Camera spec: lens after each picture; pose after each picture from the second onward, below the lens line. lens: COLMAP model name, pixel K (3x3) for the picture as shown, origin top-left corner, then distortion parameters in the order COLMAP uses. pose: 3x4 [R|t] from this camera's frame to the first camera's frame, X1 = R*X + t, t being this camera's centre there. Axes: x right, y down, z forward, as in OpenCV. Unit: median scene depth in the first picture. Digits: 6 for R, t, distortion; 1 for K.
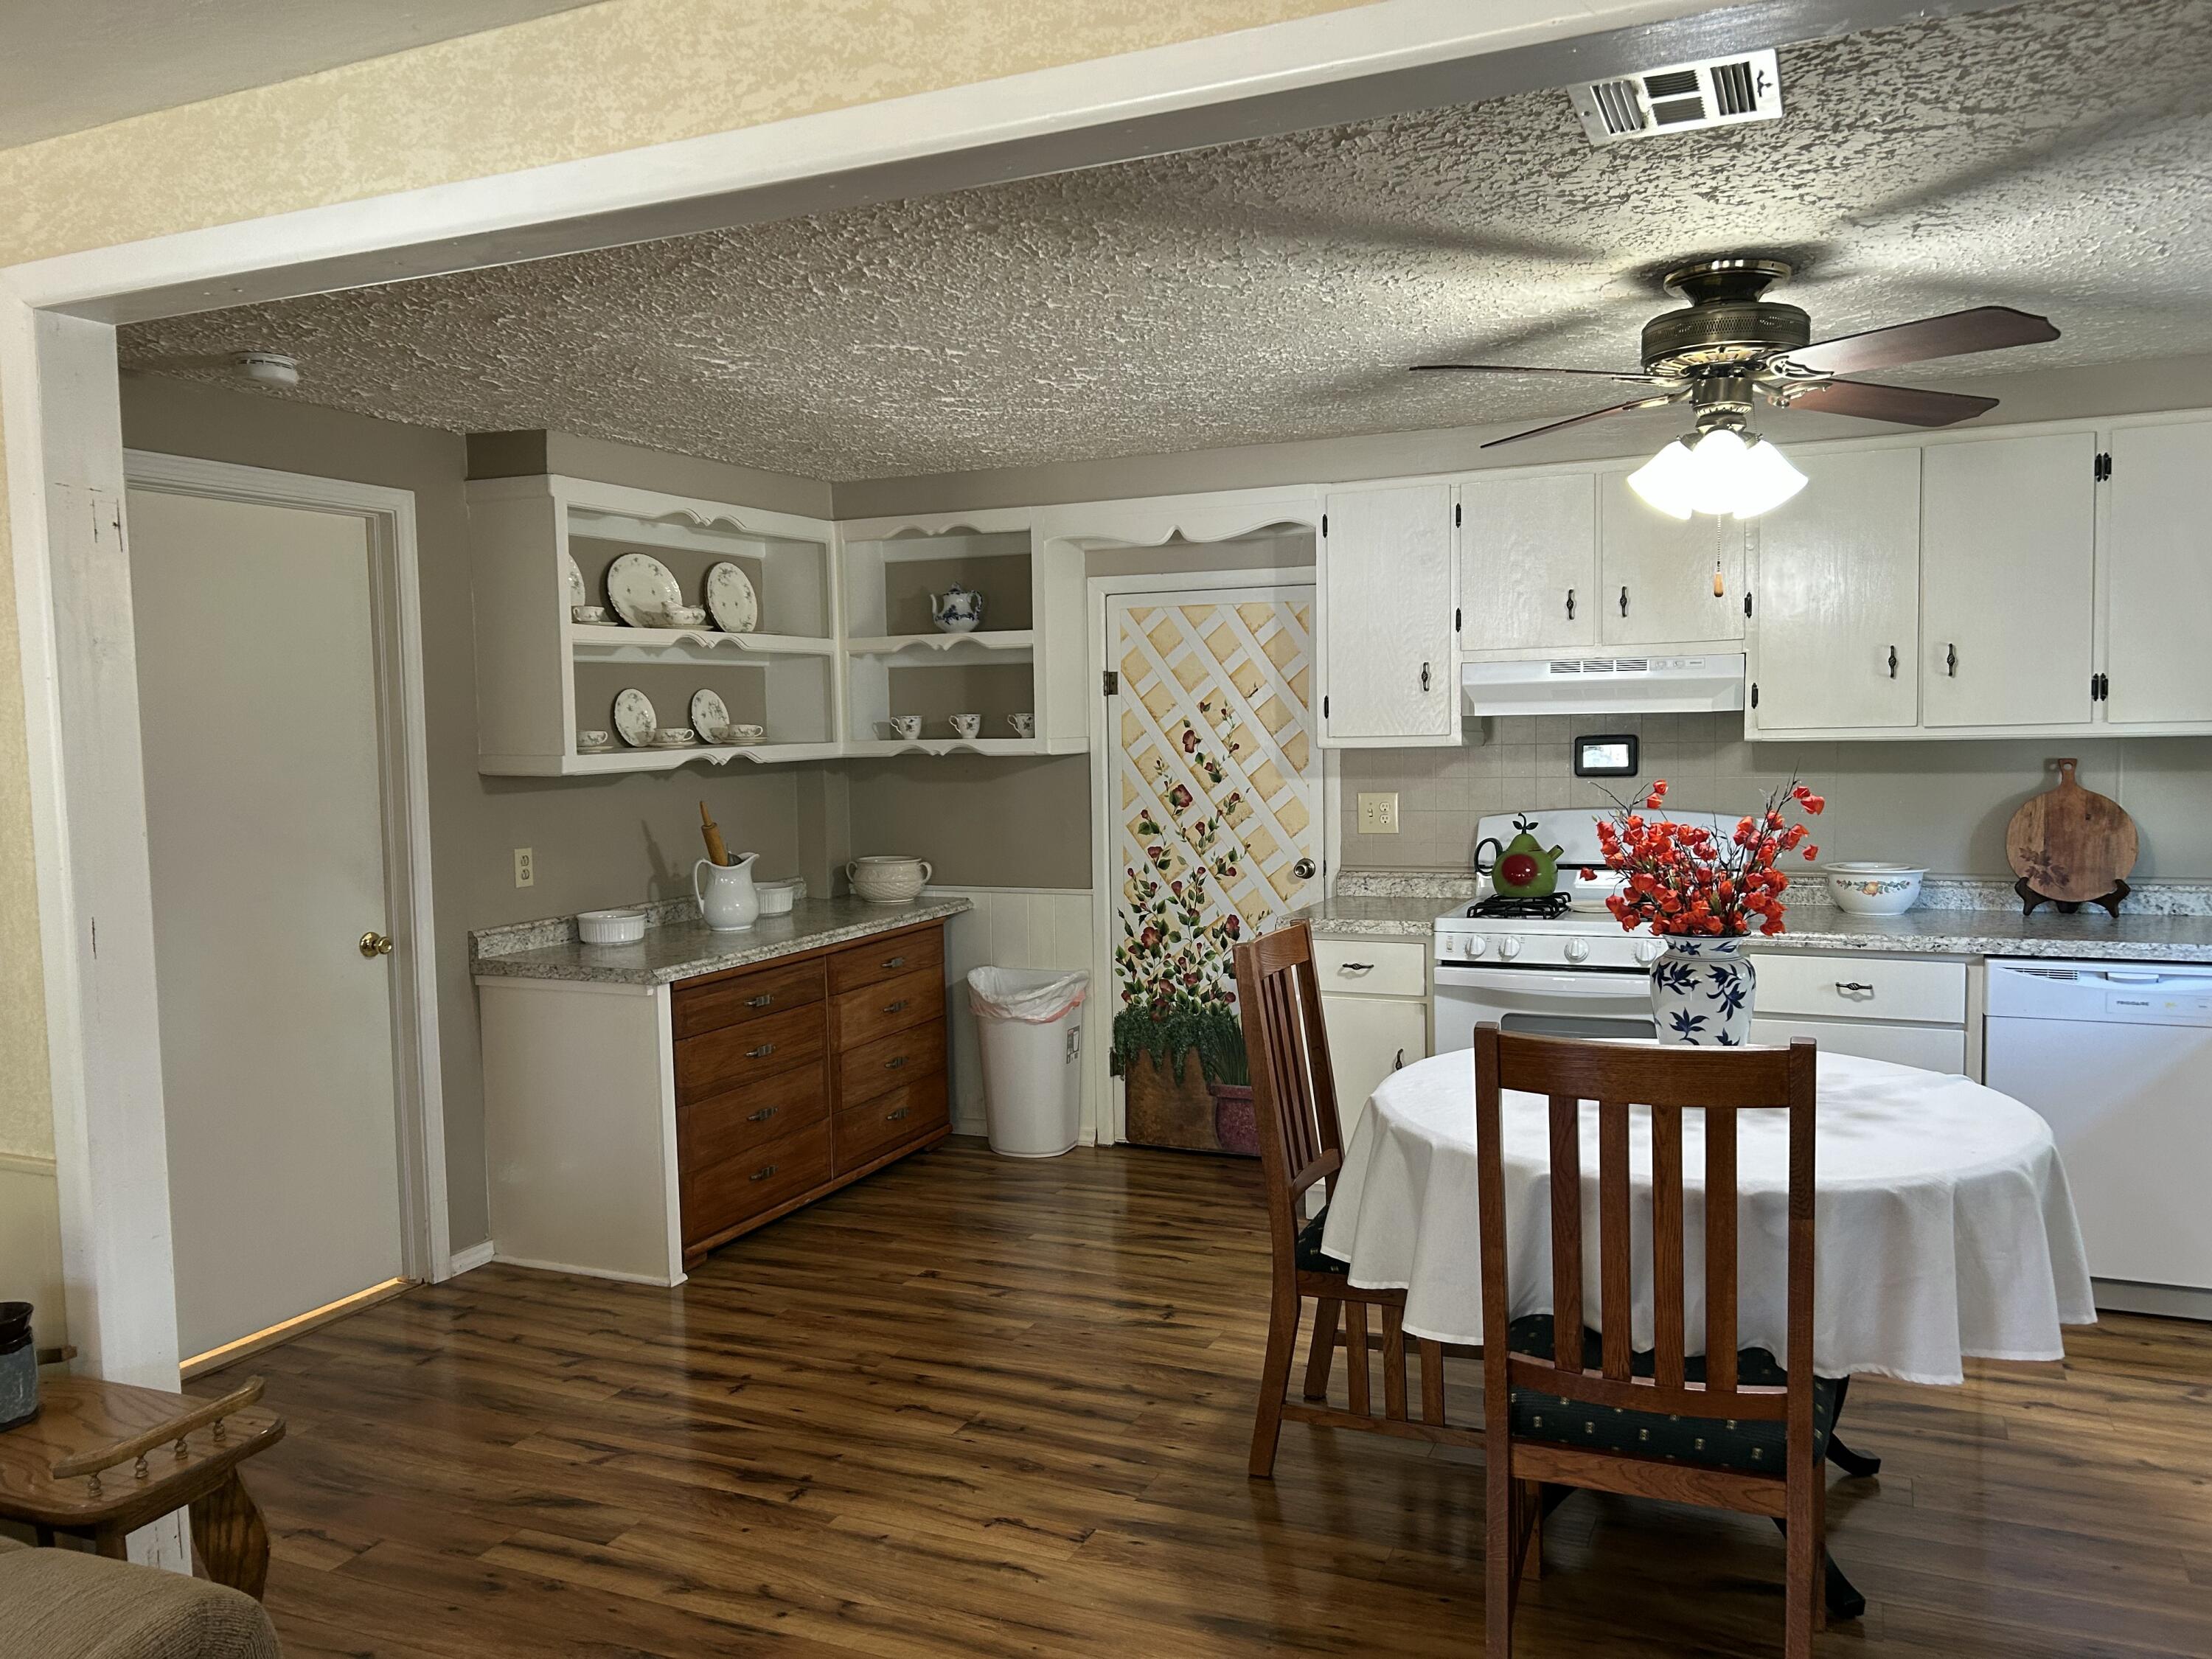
lens RADIAL K [[1680.9, 0, 1106.2], [0, 1680.9, 822.8], [0, 0, 1]] dist [0.085790, -0.107764]
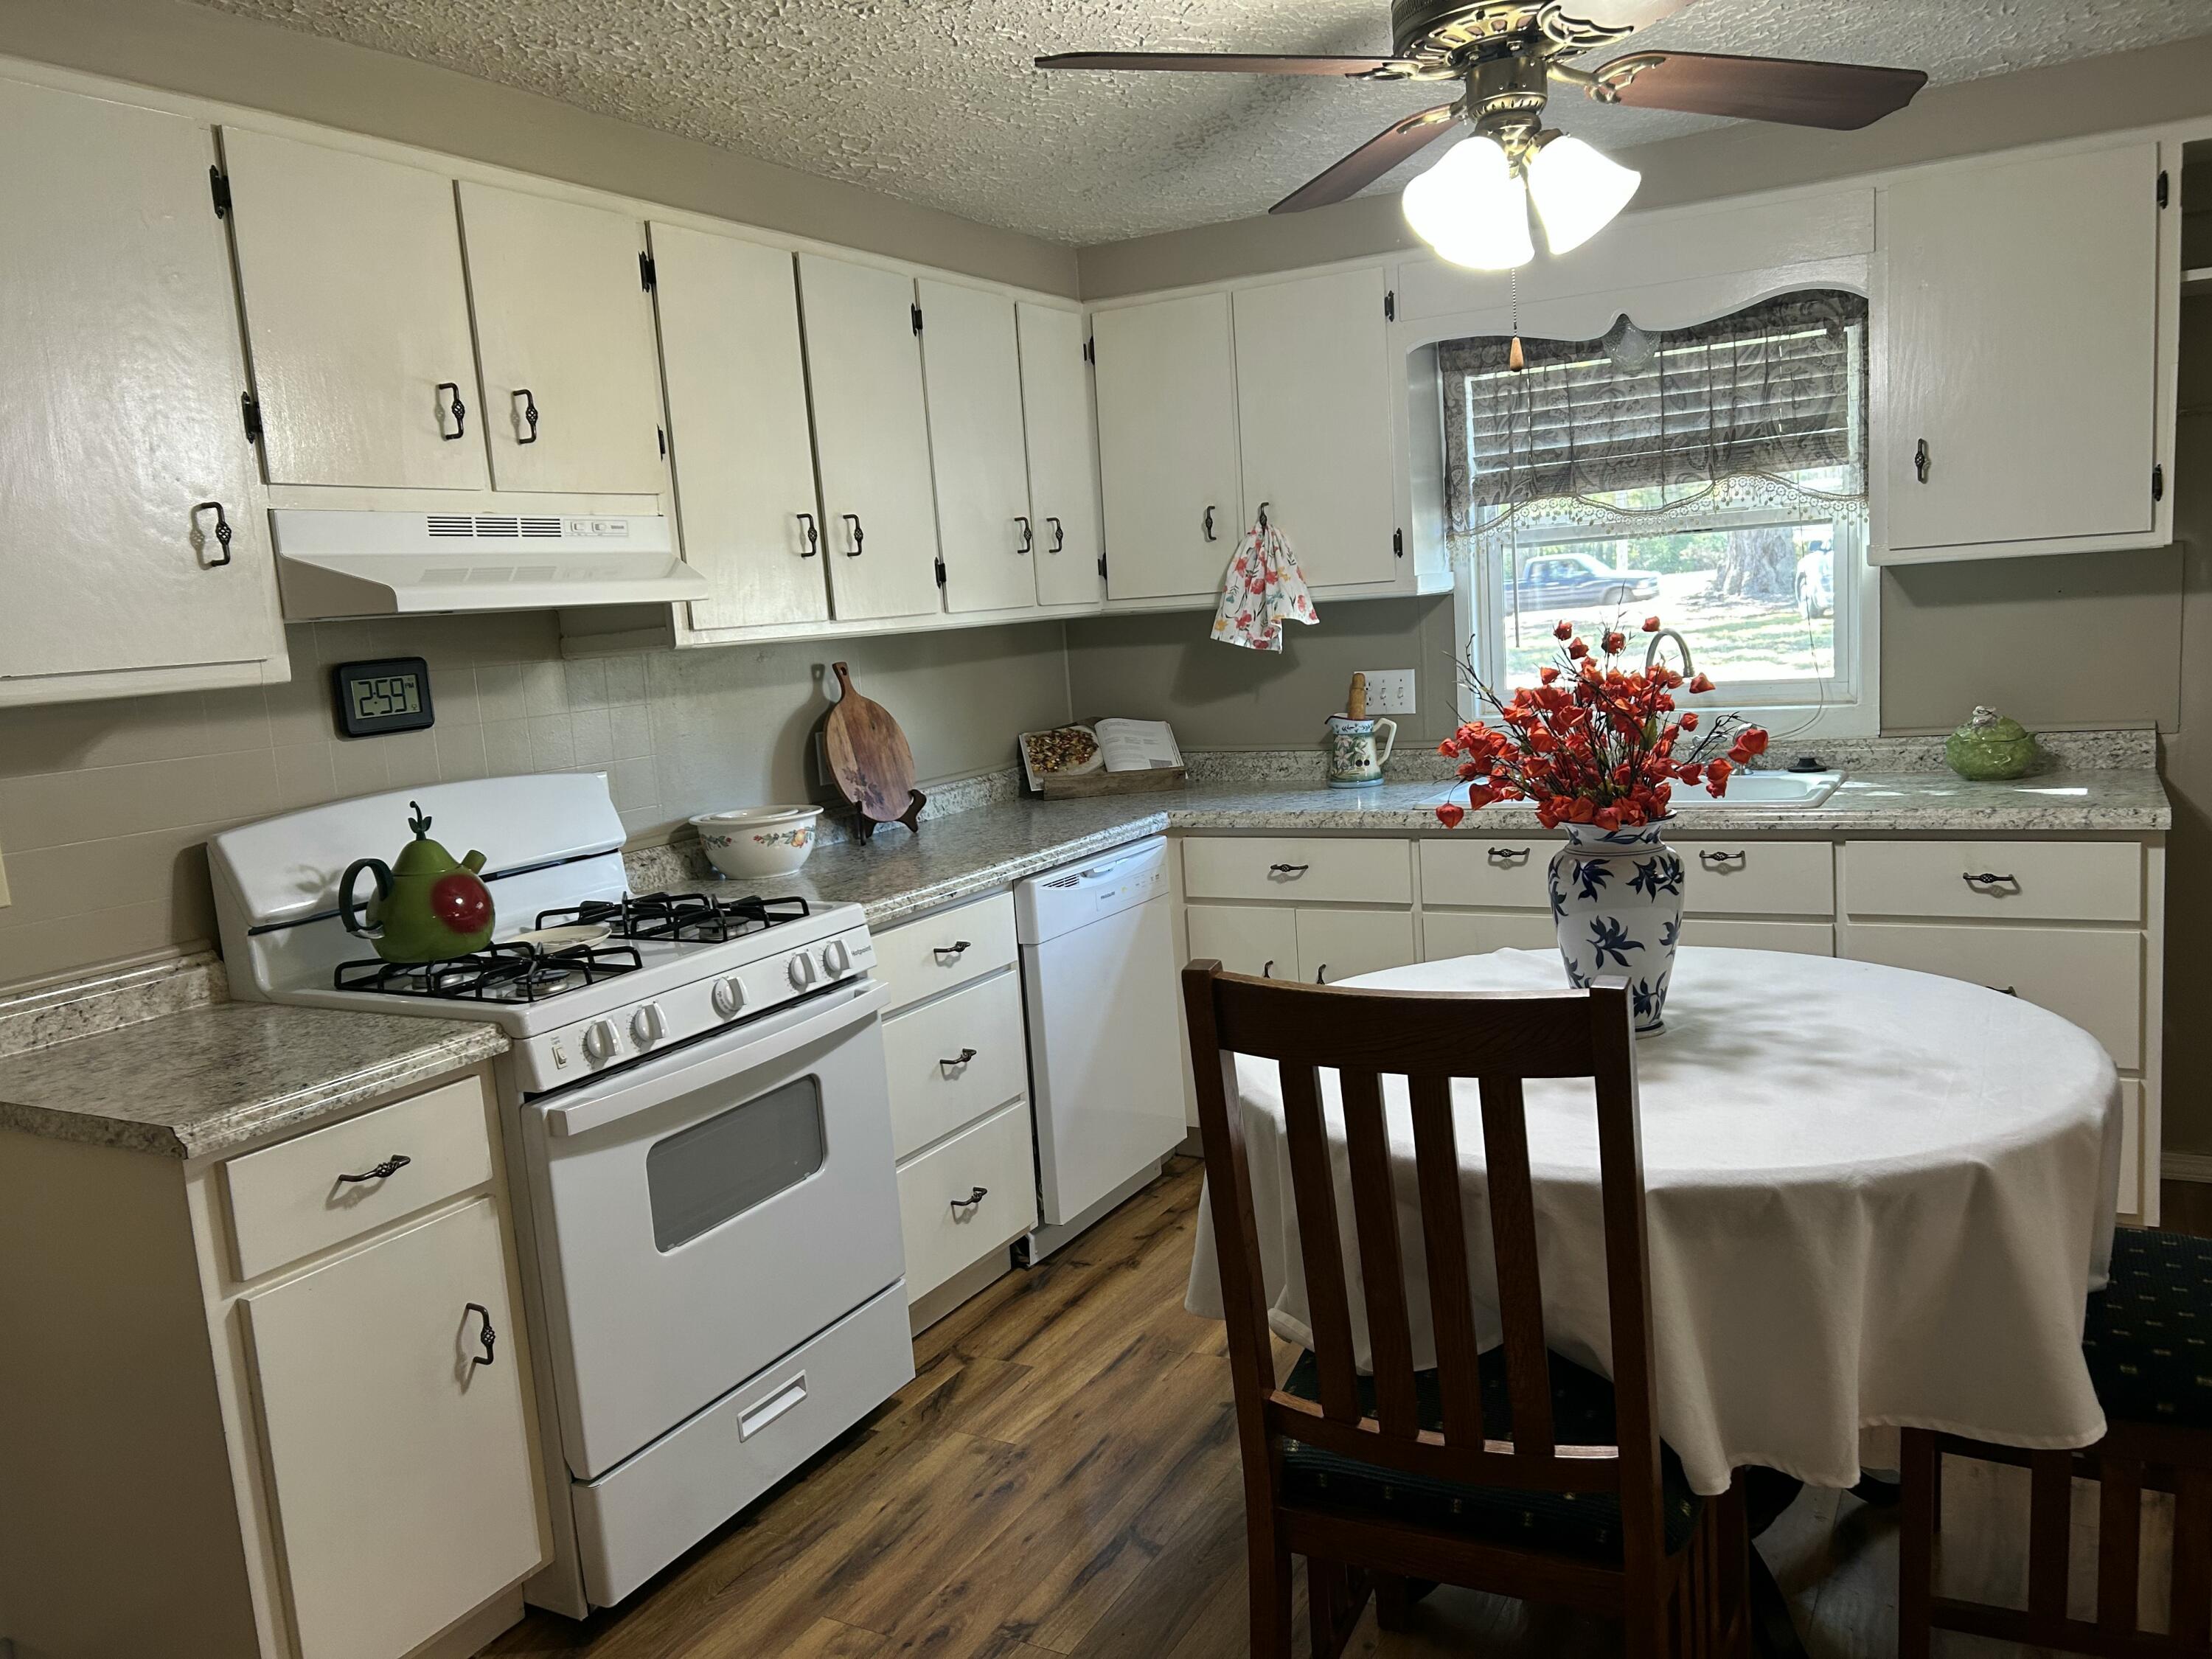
lens RADIAL K [[1664.1, 0, 1110.0], [0, 1664.1, 835.7], [0, 0, 1]] dist [0.050996, -0.057848]
pose [[0.094616, -0.124676, 0.987676, -0.276461], [0.133297, 0.984779, 0.111541, -0.027389], [-0.986549, 0.121101, 0.109794, 0.791130]]
